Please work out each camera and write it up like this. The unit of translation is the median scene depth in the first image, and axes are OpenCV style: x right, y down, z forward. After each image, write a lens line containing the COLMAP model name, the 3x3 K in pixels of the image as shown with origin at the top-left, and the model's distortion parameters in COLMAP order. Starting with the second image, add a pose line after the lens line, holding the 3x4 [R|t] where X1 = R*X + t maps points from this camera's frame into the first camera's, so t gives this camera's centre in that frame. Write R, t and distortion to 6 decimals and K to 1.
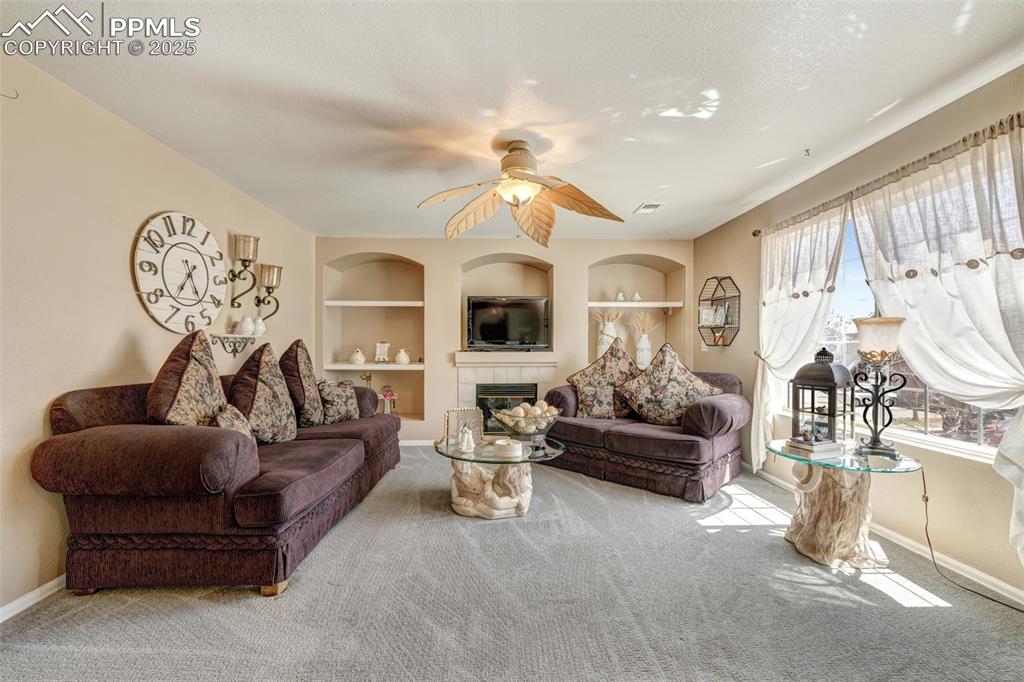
lens RADIAL K [[423.7, 0, 505.4], [0, 423.7, 346.3], [0, 0, 1]] dist [0.000754, -0.000369]
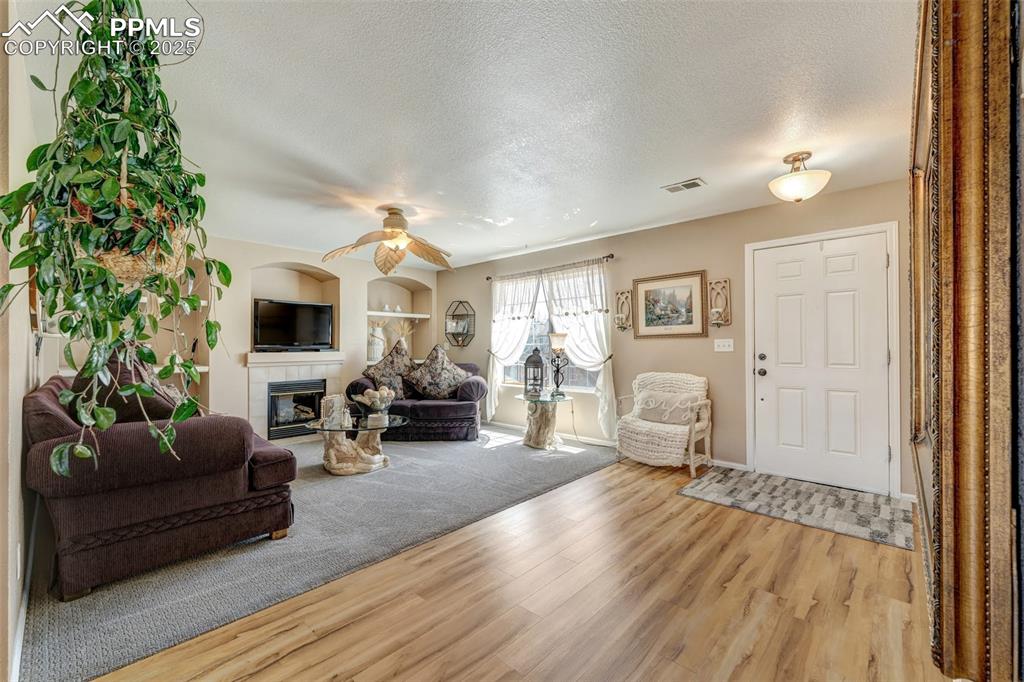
lens RADIAL K [[421.4, 0, 507.8], [0, 421.4, 344.8], [0, 0, 1]] dist [0.001564, -0.000303]
pose [[0.704410, 0.001383, 0.709792, -0.633120], [0.002369, 0.999988, -0.004299, 0.001387], [-0.709789, 0.004709, 0.704398, -0.261920]]
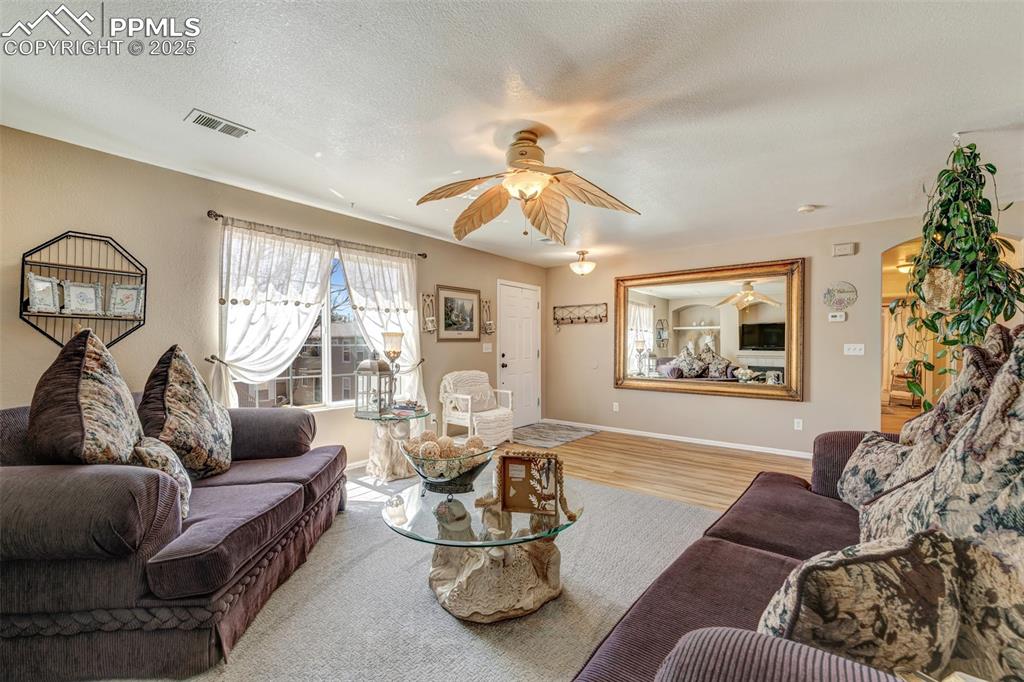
lens RADIAL K [[417.8, 0, 508.7], [0, 417.8, 343.1], [0, 0, 1]] dist [0.000872, -0.000095]
pose [[-0.758598, 0.004982, 0.651540, -0.470813], [-0.000453, 0.999966, -0.008175, -0.006143], [-0.651559, -0.006497, -0.758570, 1.490695]]
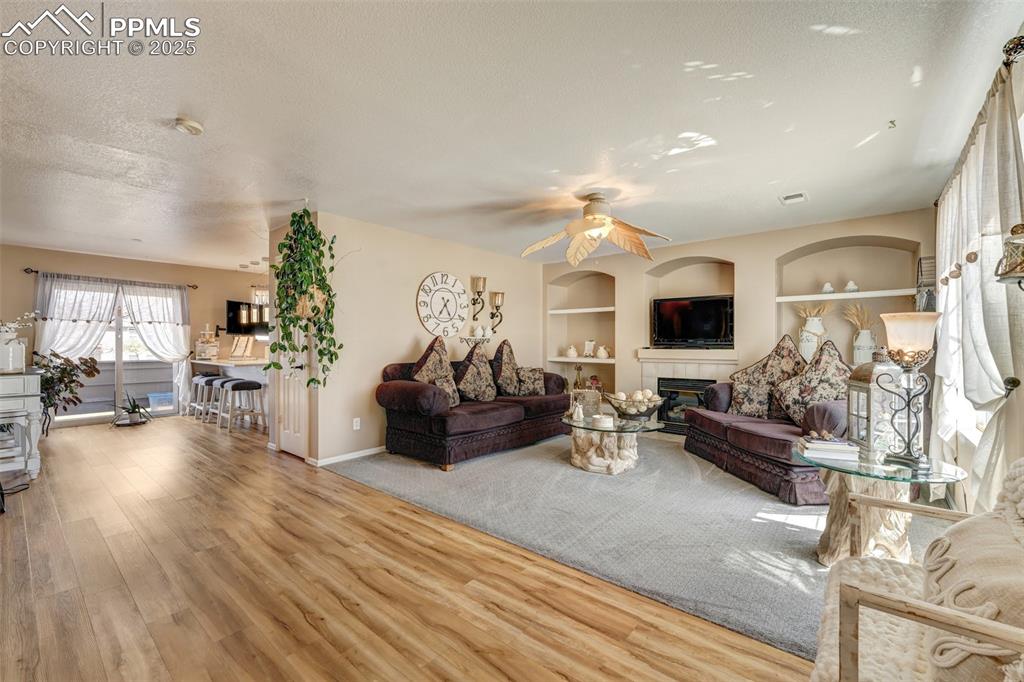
lens RADIAL K [[423.7, 0, 505.4], [0, 423.7, 346.3], [0, 0, 1]] dist [0.000754, -0.000369]
pose [[0.739156, 0.004516, -0.673519, 0.627707], [-0.000242, 0.999979, 0.006440, -0.001618], [0.673534, -0.004597, 0.739142, -0.166930]]
